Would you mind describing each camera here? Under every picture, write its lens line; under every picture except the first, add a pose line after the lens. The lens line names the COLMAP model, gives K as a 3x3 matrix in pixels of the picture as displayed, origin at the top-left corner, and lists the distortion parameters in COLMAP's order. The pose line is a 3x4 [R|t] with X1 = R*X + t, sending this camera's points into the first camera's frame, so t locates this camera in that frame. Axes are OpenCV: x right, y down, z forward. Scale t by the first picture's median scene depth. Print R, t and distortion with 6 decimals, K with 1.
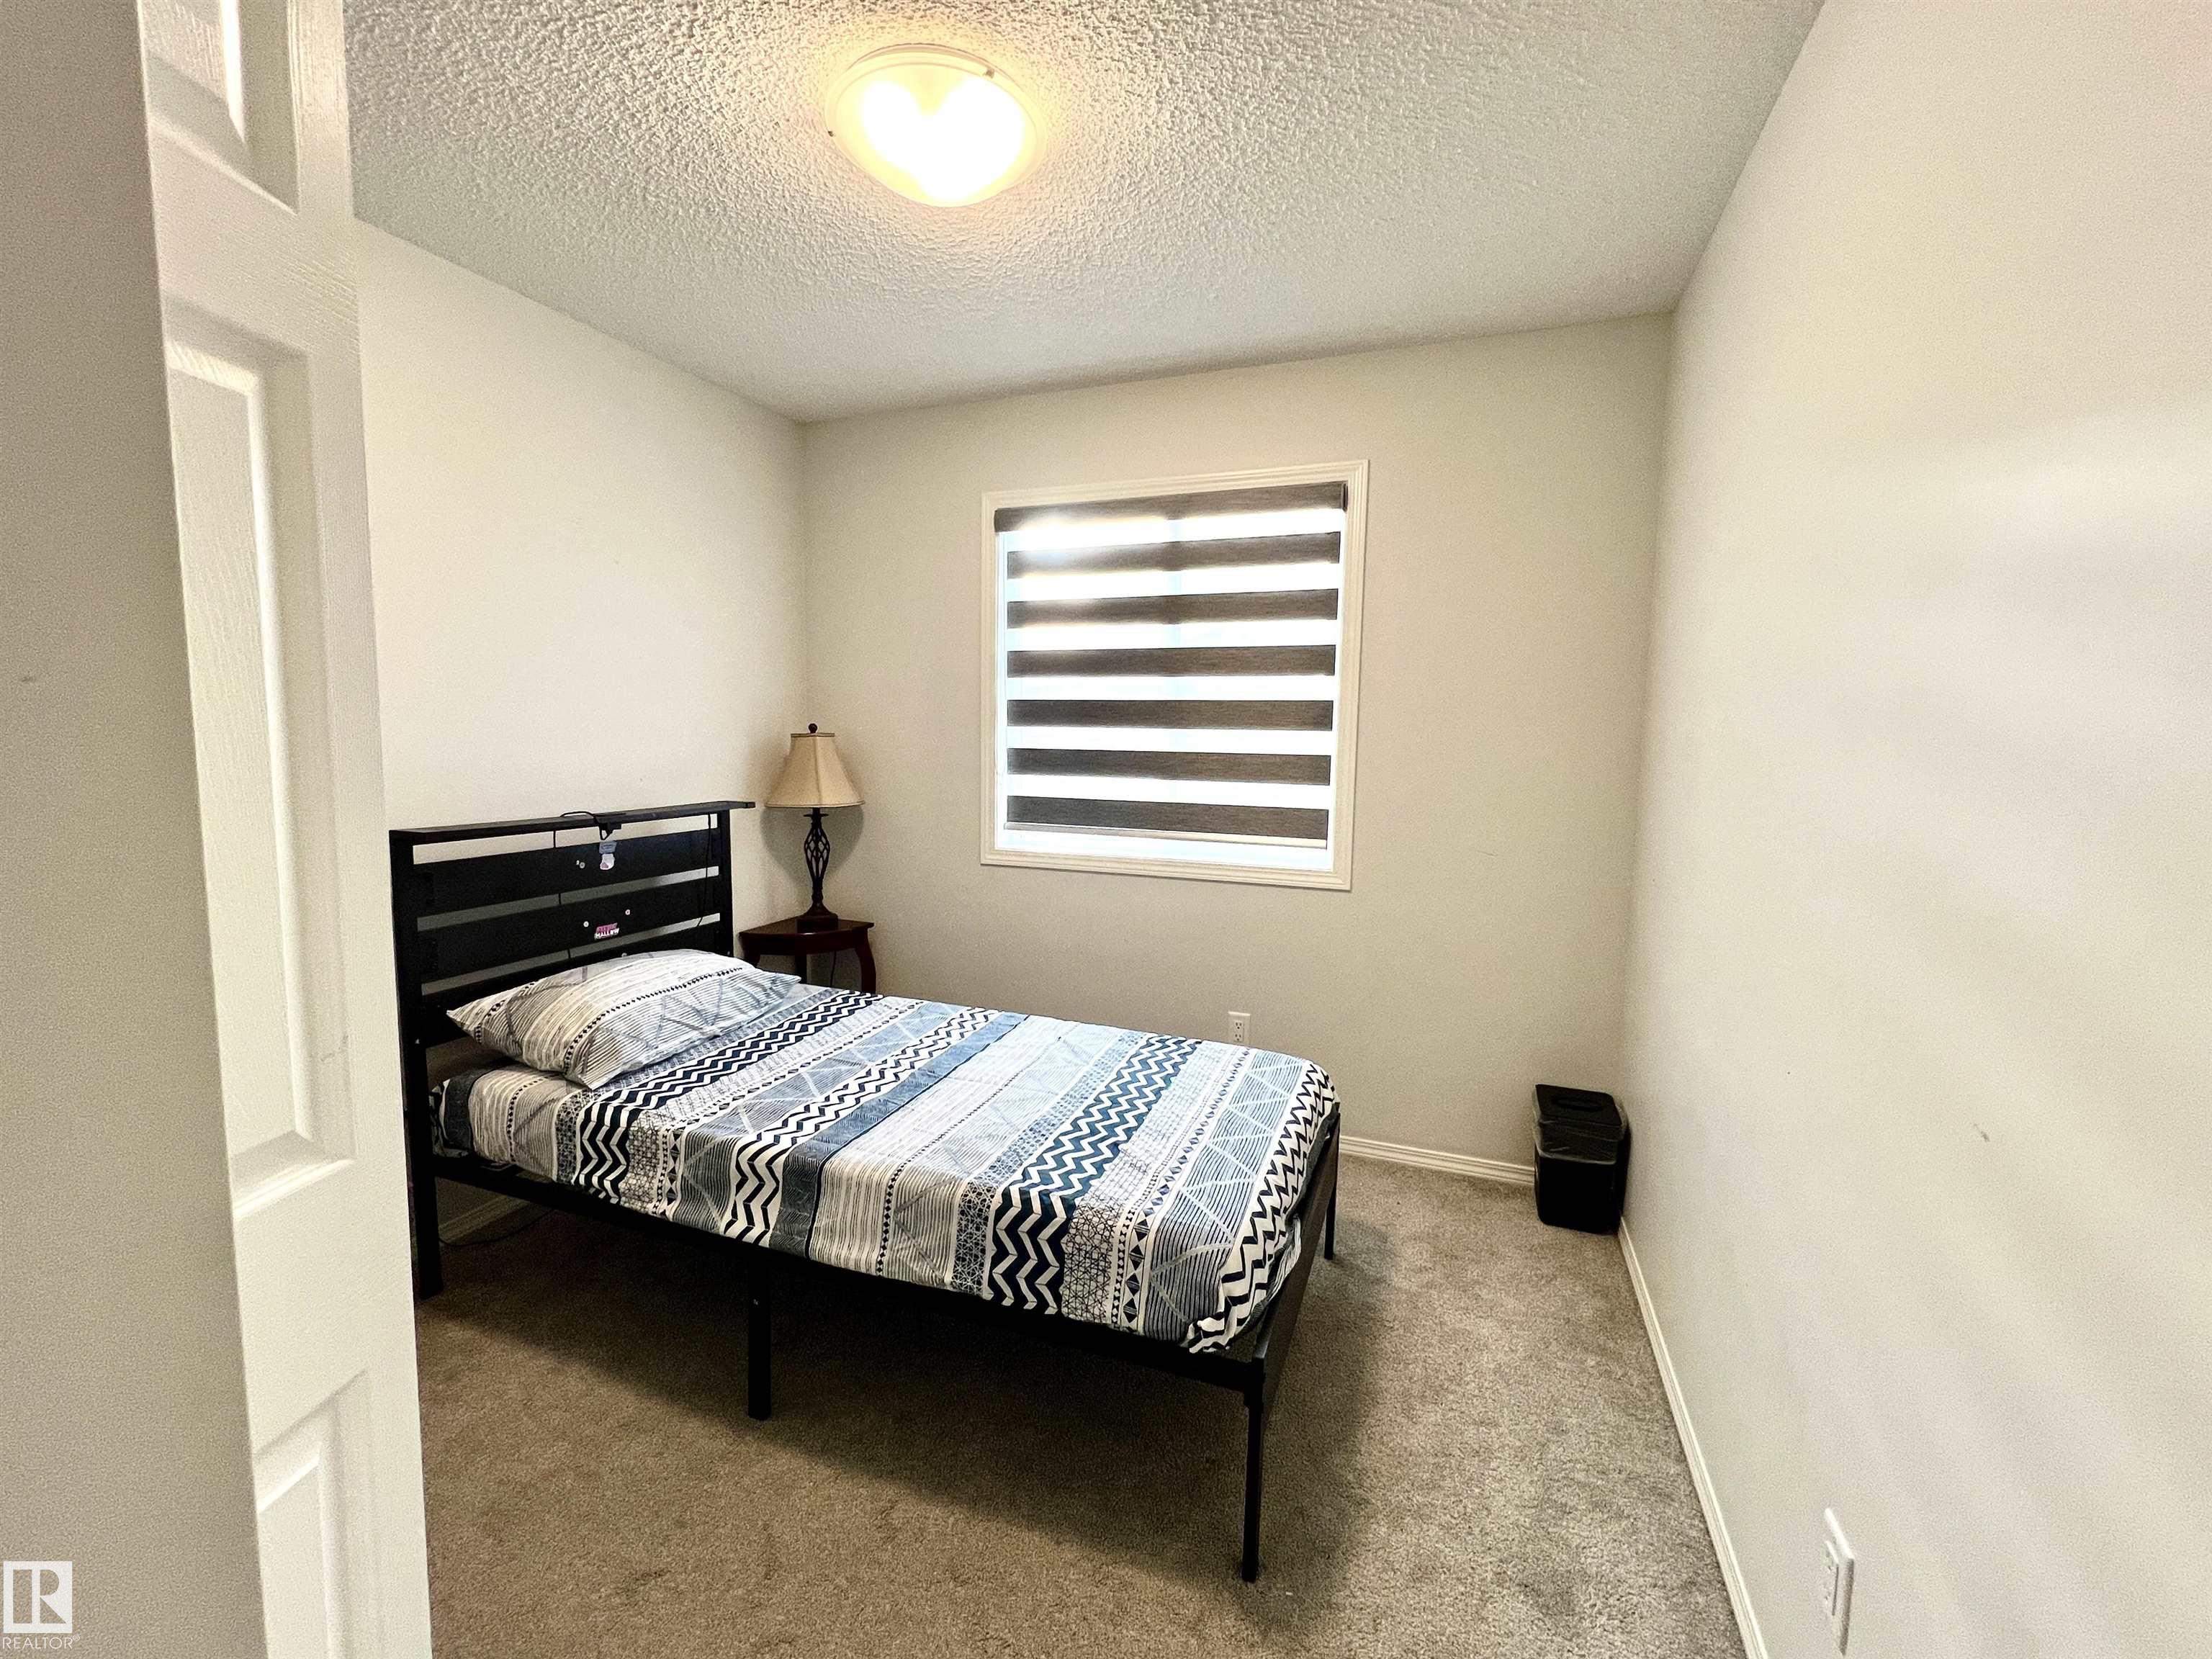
lens RADIAL K [[923.8, 0, 1101.2], [0, 923.8, 825.7], [0, 0, 1]] dist [-0.000845, -0.000163]
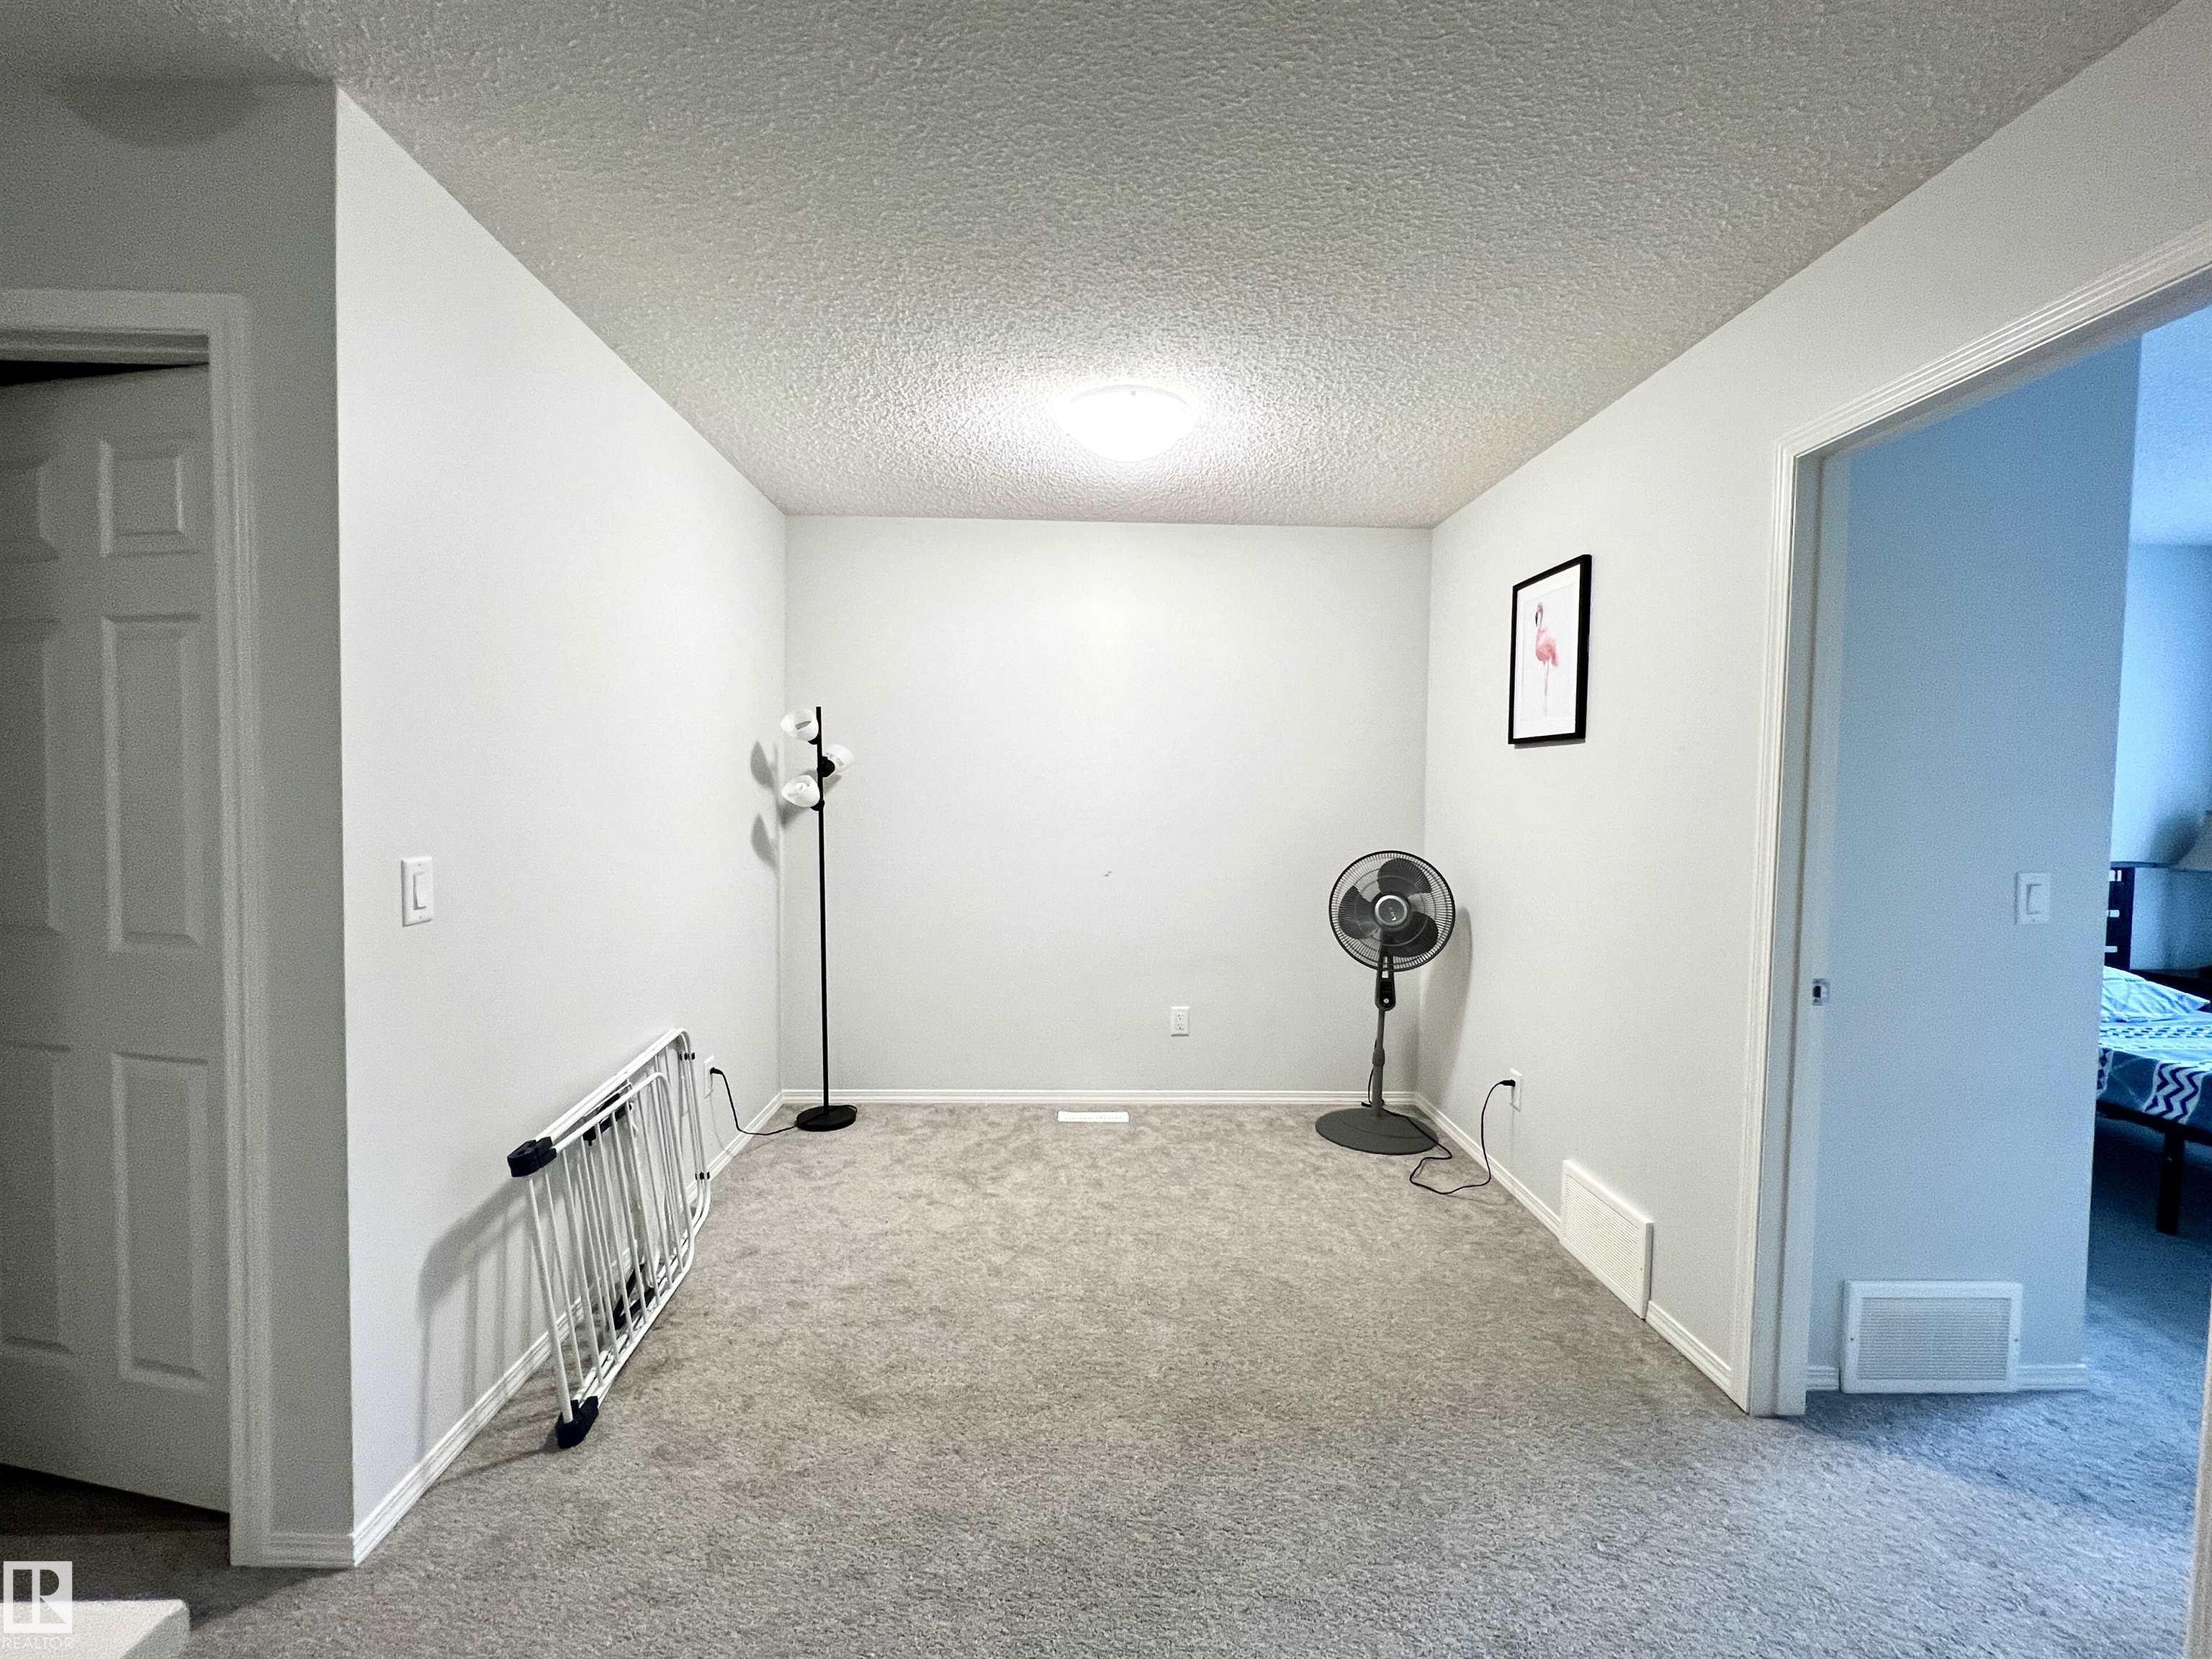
lens RADIAL K [[923.8, 0, 1101.2], [0, 923.8, 825.7], [0, 0, 1]] dist [-0.000845, -0.000163]
pose [[0.393763, 0.027363, -0.918804, 0.353998], [-0.096870, 0.995226, -0.011876, 0.133446], [0.914093, 0.093681, 0.394534, -1.391110]]
